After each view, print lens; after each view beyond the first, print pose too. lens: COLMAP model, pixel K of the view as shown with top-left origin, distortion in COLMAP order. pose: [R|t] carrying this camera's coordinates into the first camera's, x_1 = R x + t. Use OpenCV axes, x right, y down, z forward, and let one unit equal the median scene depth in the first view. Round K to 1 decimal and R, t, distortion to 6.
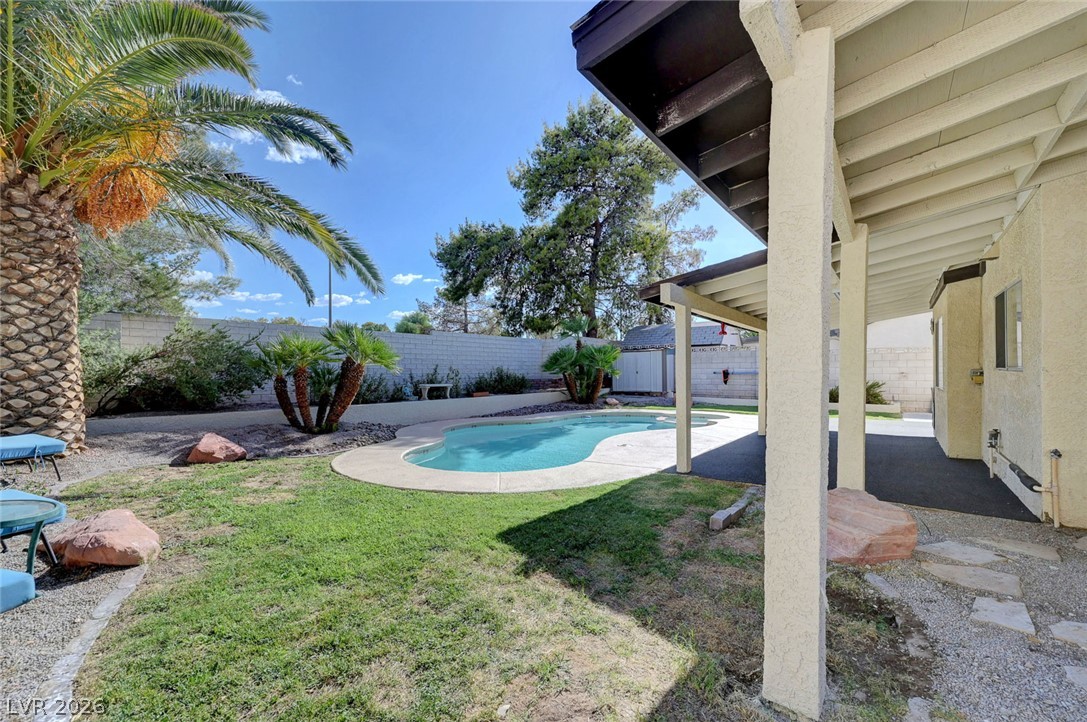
lens RADIAL K [[440.5, 0, 551.8], [0, 440.5, 371.4], [0, 0, 1]] dist [0.002871, -0.002018]
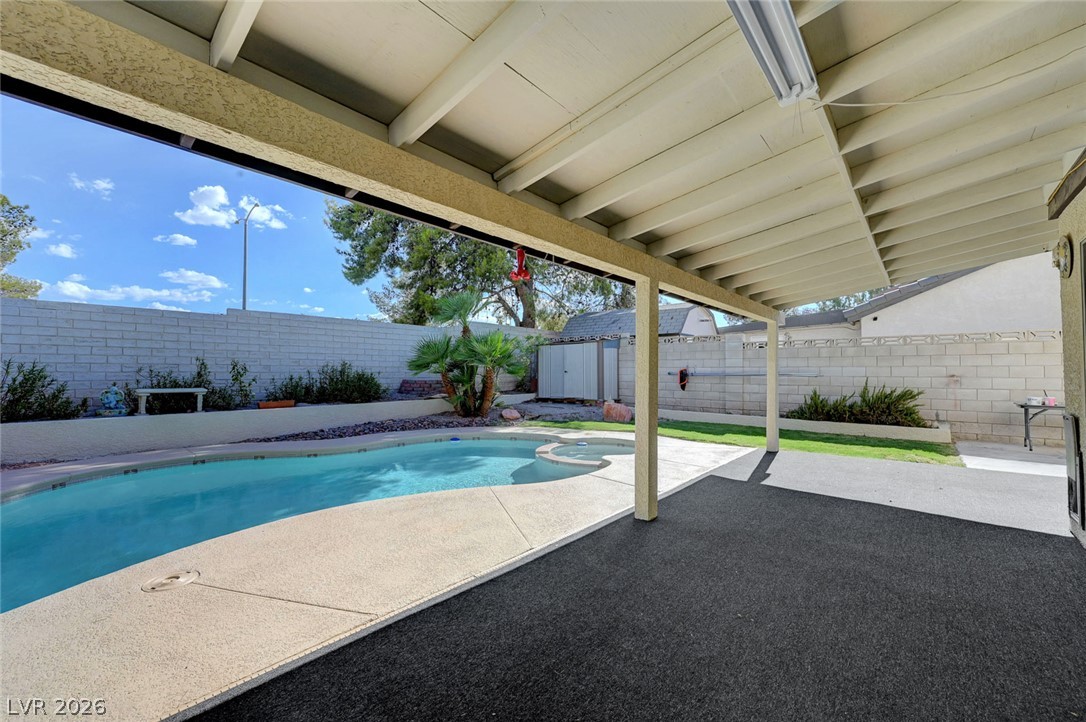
lens RADIAL K [[440.1, 0, 550.0], [0, 440.1, 362.3], [0, 0, 1]] dist [0.002871, -0.002018]
pose [[0.999194, 0.005152, -0.039805, 0.224933], [-0.006008, 0.999753, -0.021414, 0.001393], [0.039685, 0.021636, 0.998978, 0.315913]]
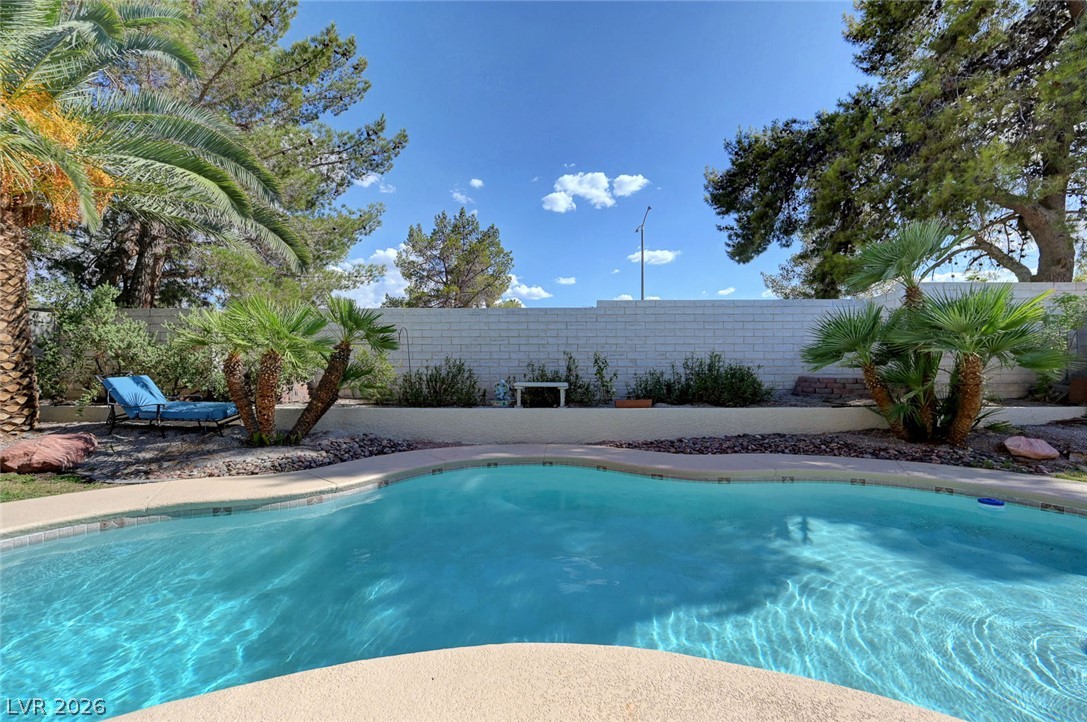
lens RADIAL K [[440.5, 0, 540.2], [0, 440.5, 364.8], [0, 0, 1]] dist [0.002871, -0.002018]
pose [[0.608439, -0.000549, -0.793600, 0.178017], [-0.000566, 0.999999, -0.001126, 0.003216], [0.793600, 0.001134, 0.608439, 0.484313]]
